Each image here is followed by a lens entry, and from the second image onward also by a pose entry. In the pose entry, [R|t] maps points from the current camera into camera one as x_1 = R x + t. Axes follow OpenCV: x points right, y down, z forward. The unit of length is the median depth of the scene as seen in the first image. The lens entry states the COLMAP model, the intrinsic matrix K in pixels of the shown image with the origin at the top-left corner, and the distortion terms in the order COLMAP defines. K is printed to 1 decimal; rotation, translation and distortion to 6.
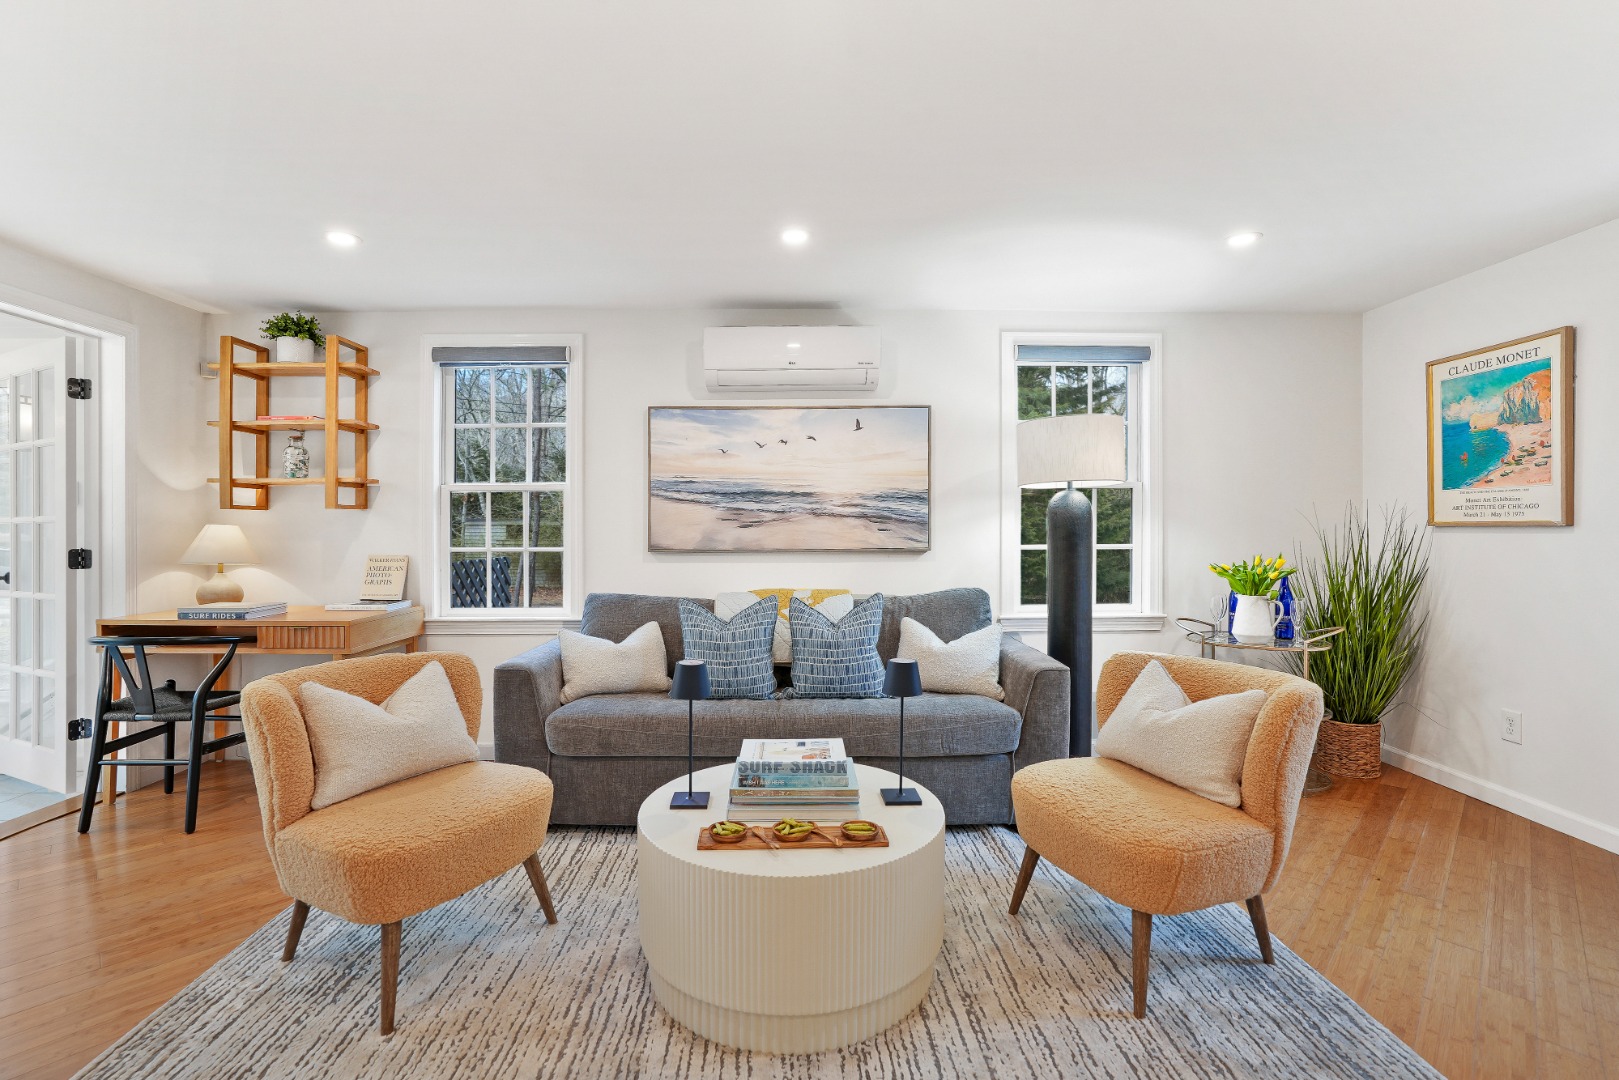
lens RADIAL K [[781.1, 0, 824.6], [0, 781.1, 533.8], [0, 0, 1]] dist [-0.001598, 0.000564]
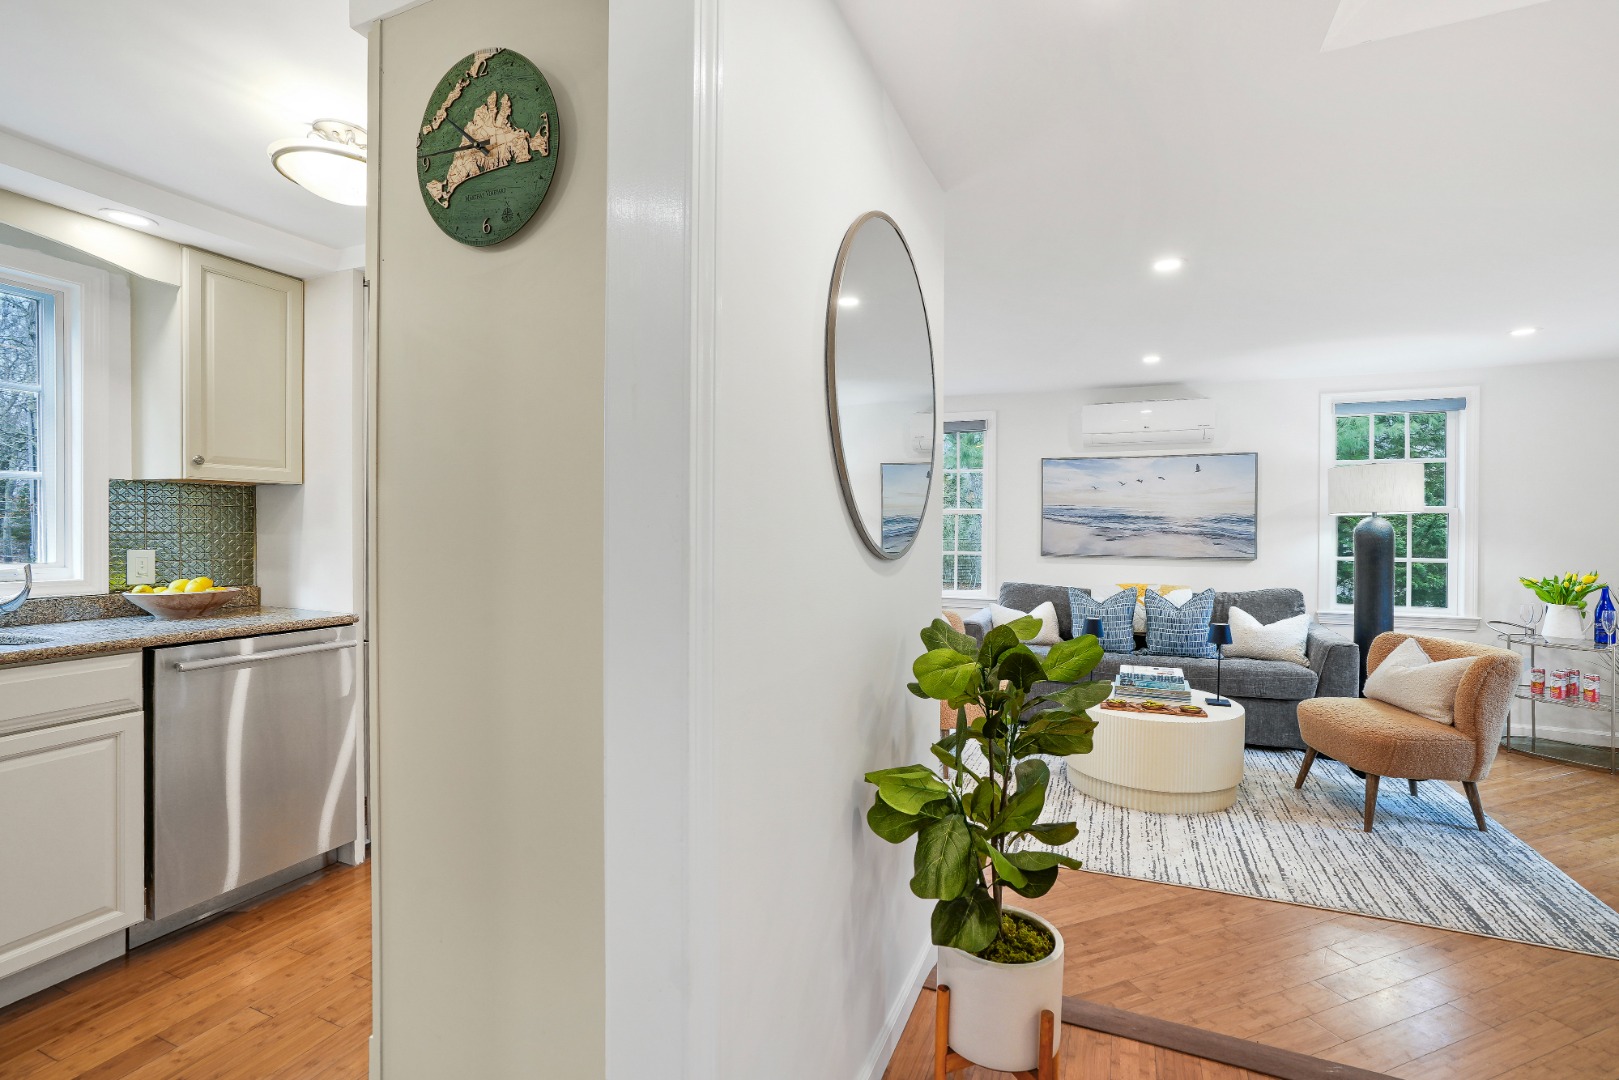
lens RADIAL K [[733.3, 0, 808.0], [0, 733.3, 529.5], [0, 0, 1]] dist [-0.048976, 0.028130]
pose [[0.895757, 0.008426, -0.444465, -0.005646], [-0.010462, 0.999943, -0.002128, -0.023228], [0.444422, 0.006556, 0.895794, -0.531385]]
